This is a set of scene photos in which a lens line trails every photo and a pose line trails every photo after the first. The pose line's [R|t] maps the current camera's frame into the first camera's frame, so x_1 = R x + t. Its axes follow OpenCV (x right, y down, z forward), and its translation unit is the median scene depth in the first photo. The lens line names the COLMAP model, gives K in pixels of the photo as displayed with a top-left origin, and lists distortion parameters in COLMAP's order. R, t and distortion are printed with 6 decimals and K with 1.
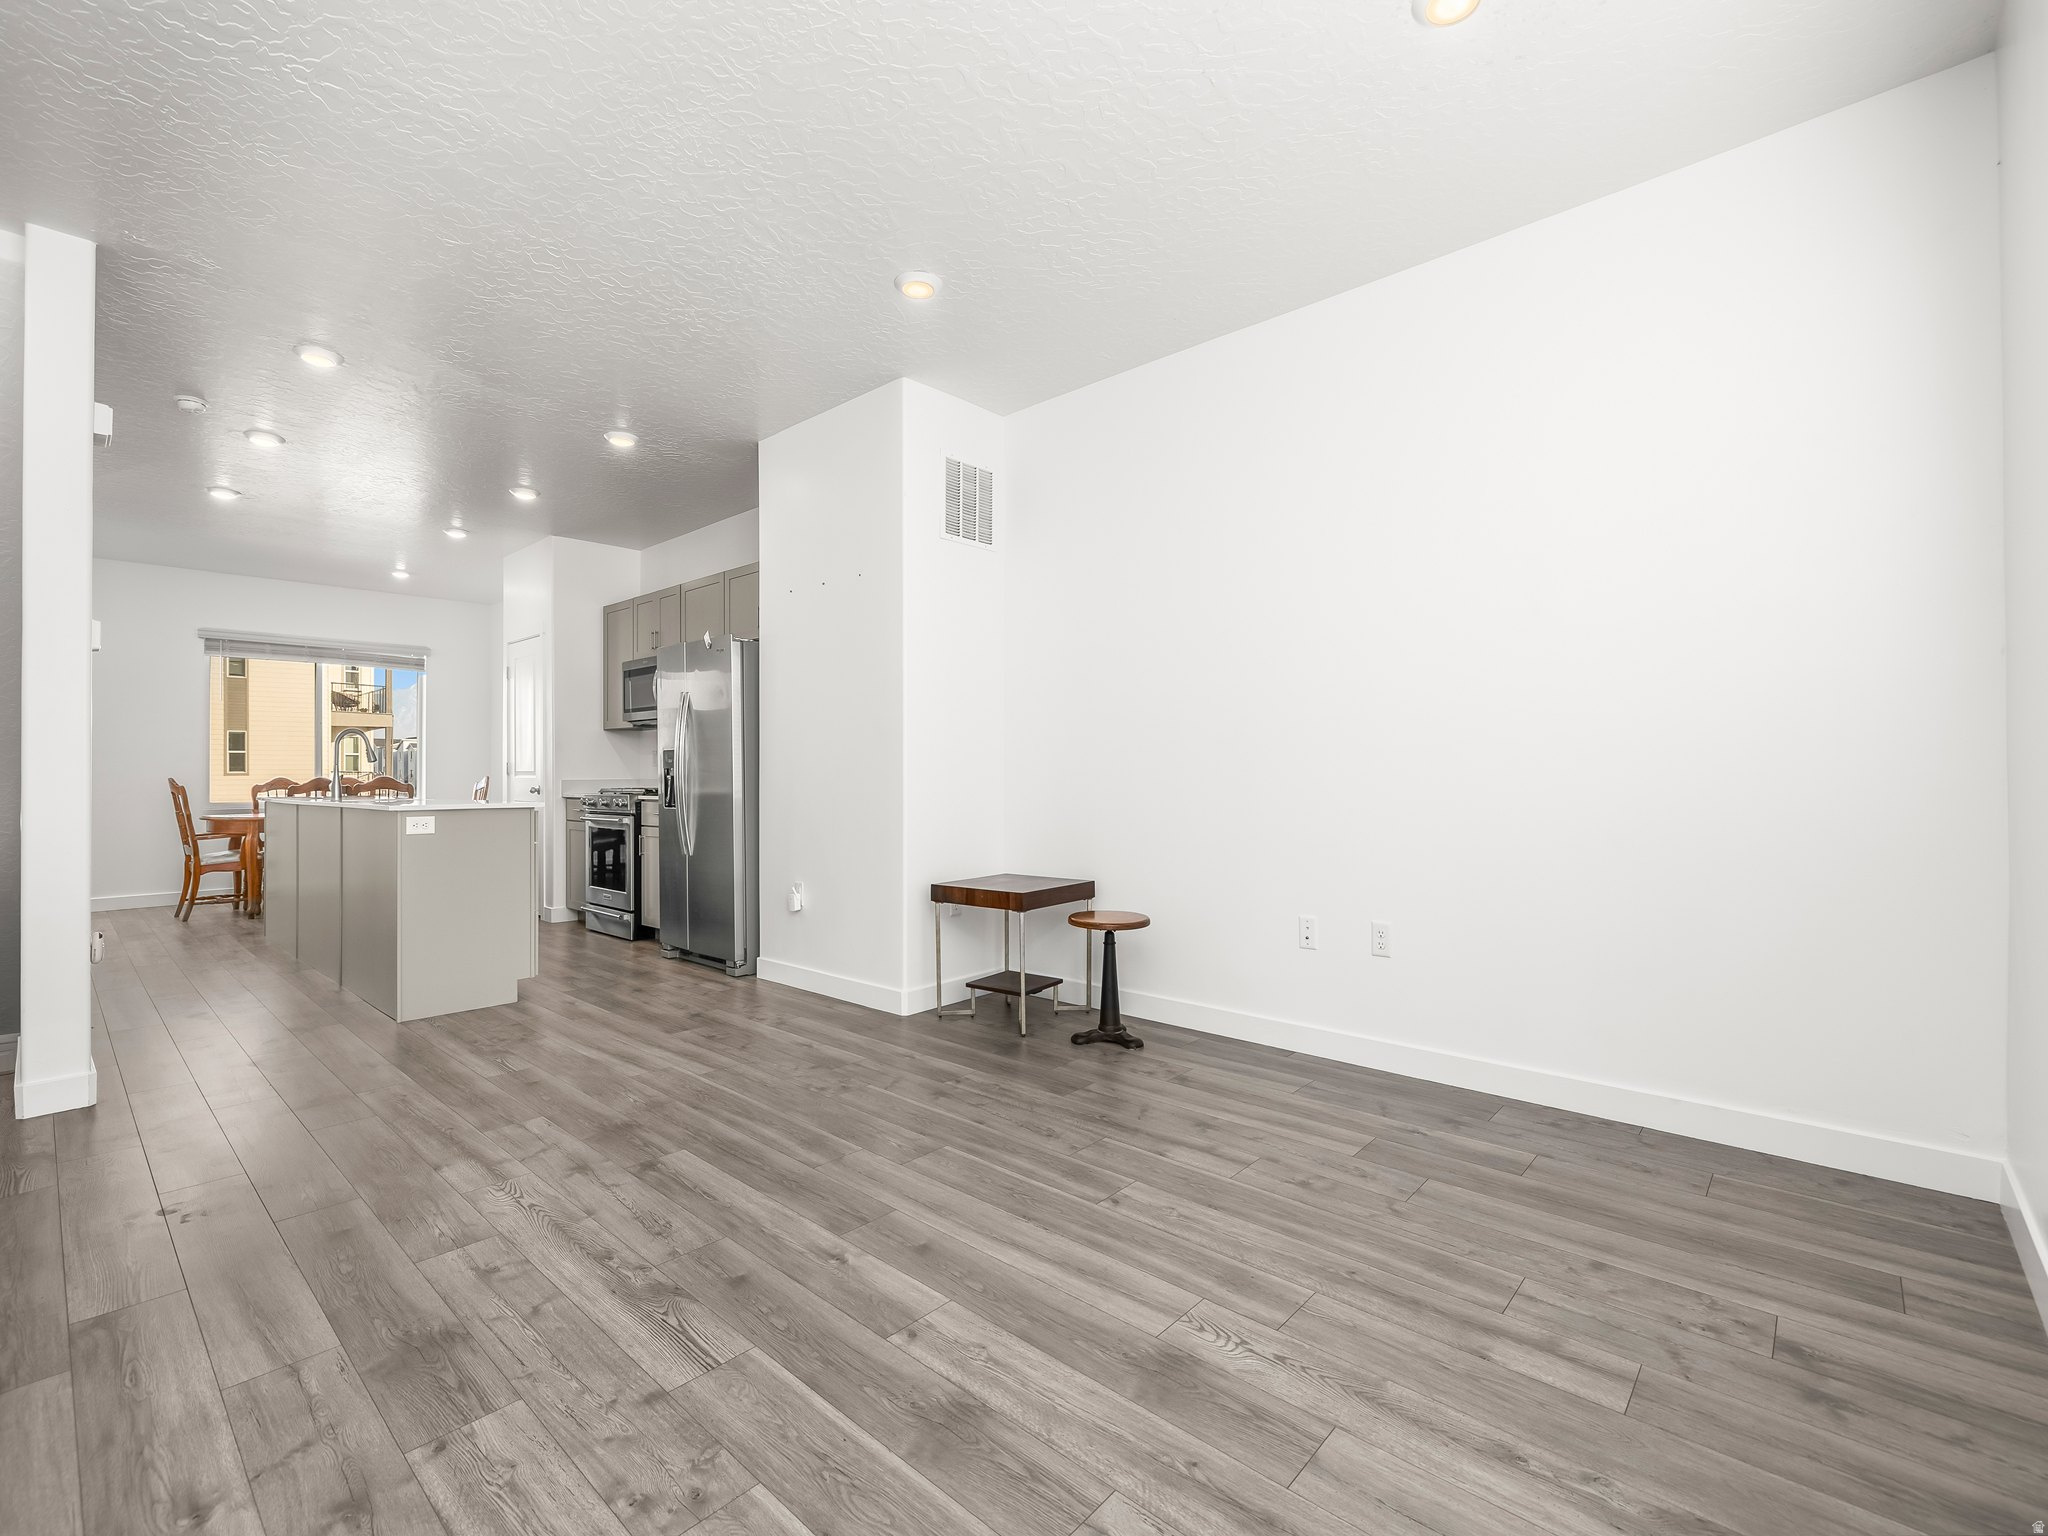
lens RADIAL K [[910.1, 0, 1024.0], [0, 910.1, 772.6], [0, 0, 1]] dist [0.002402, 0.001271]
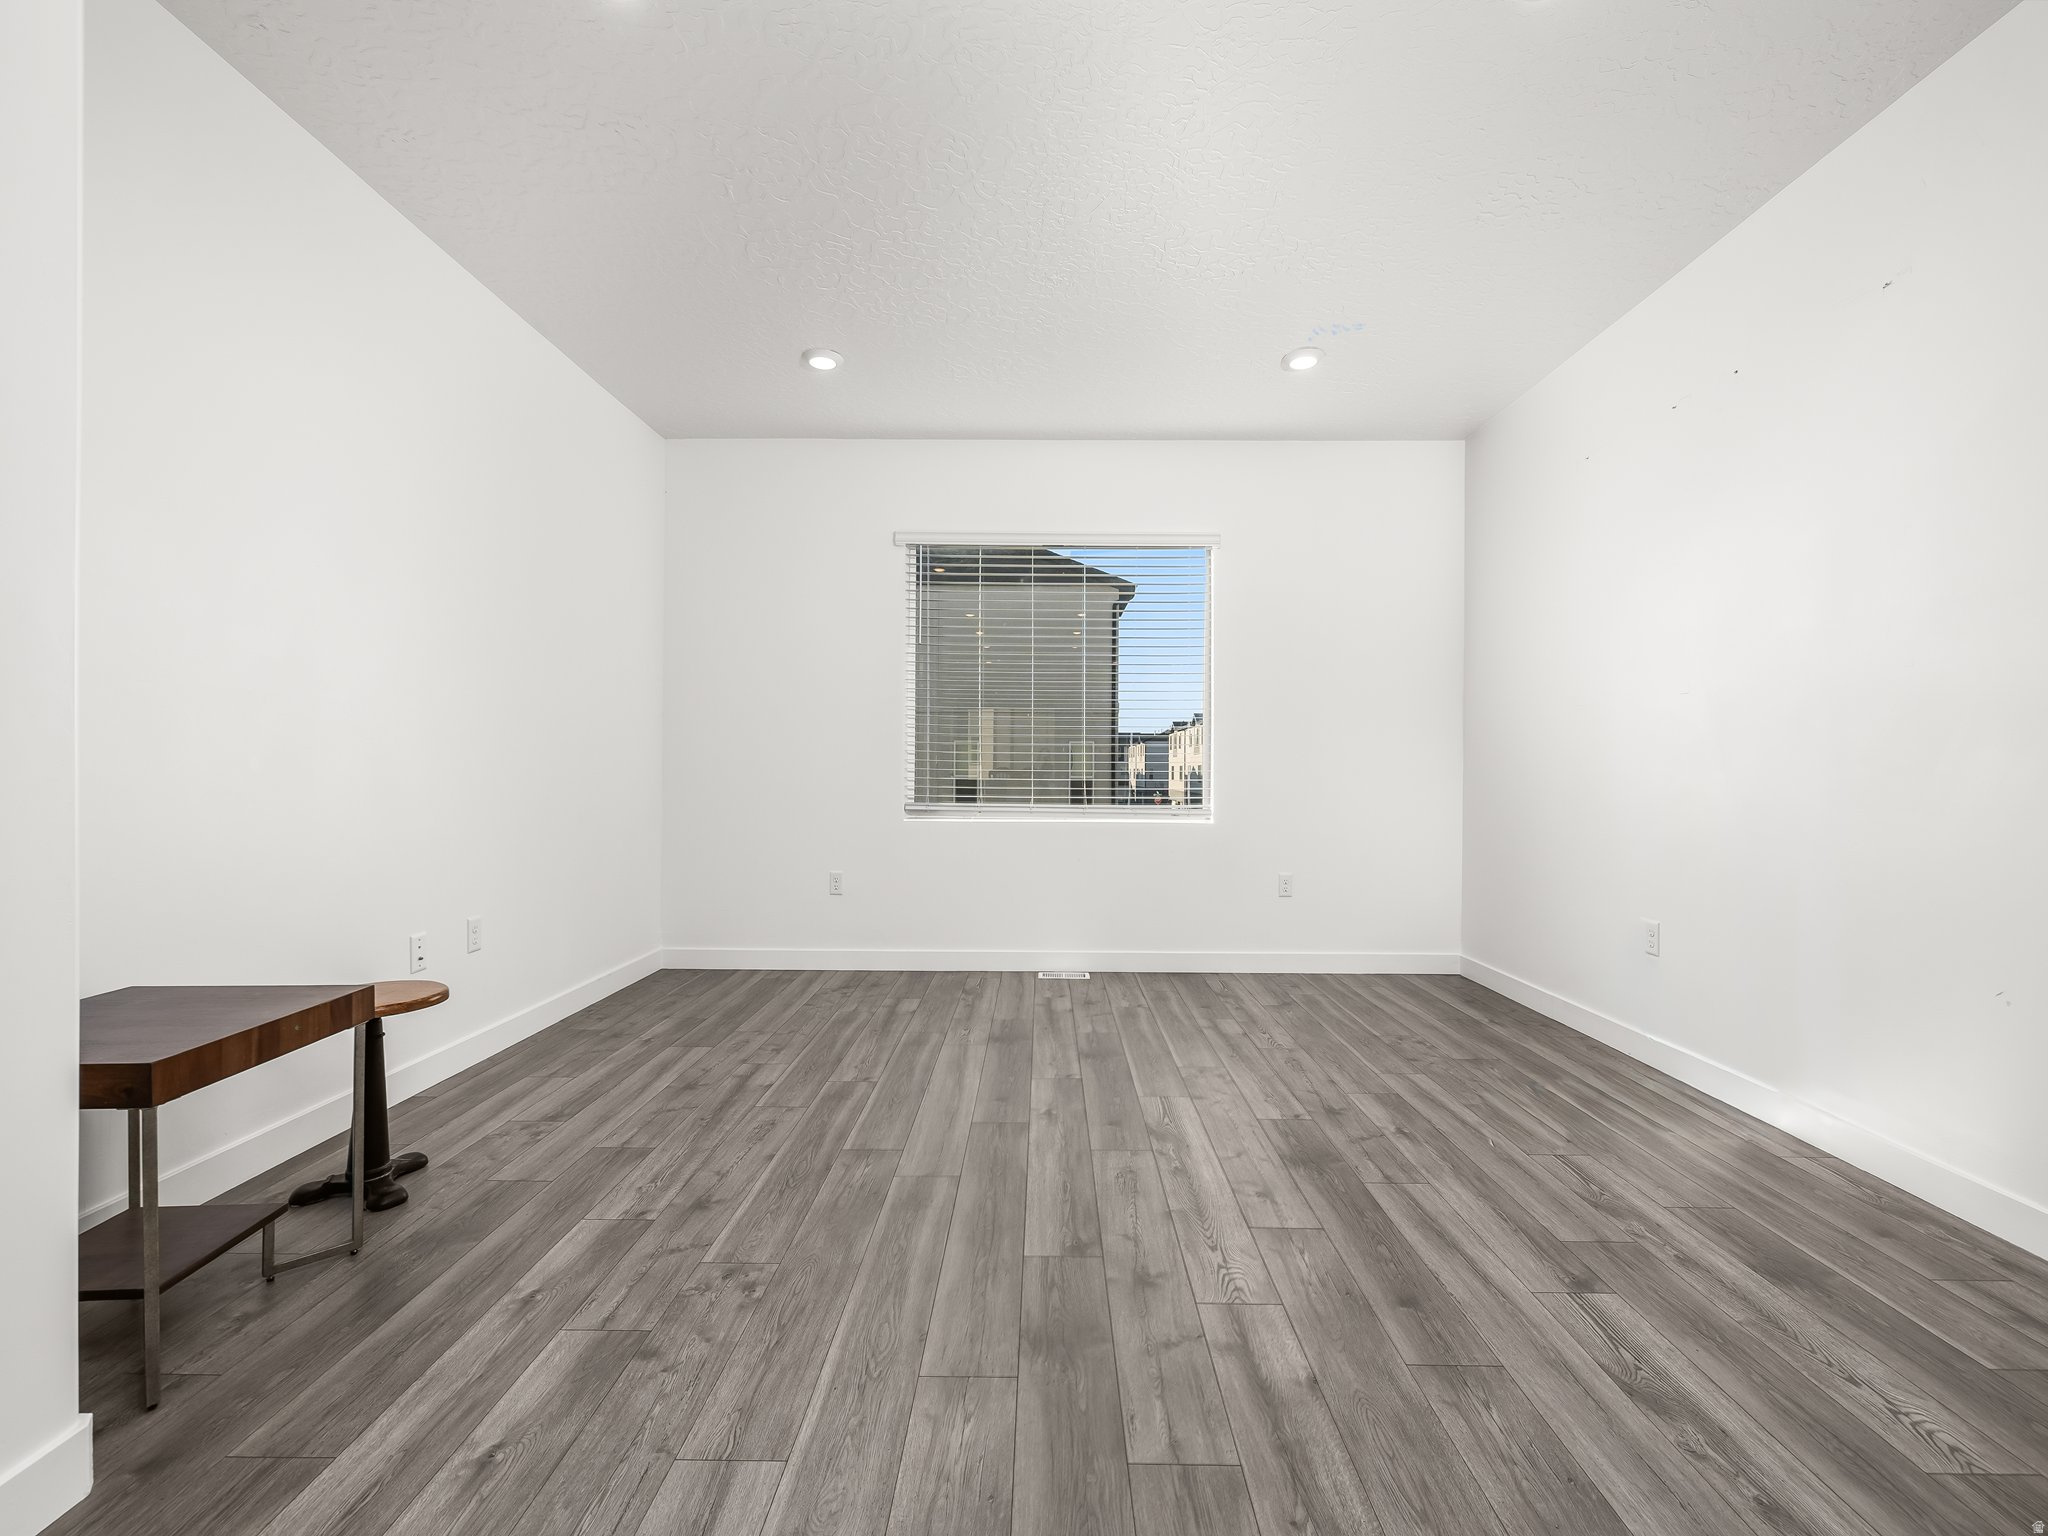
lens RADIAL K [[865.8, 0, 1027.7], [0, 865.8, 772.4], [0, 0, 1]] dist [-0.000347, -0.000082]
pose [[-0.656216, 0.002924, 0.754567, -1.030727], [-0.000478, 0.999991, -0.004291, 0.011535], [-0.754573, -0.003177, -0.656209, 1.645459]]
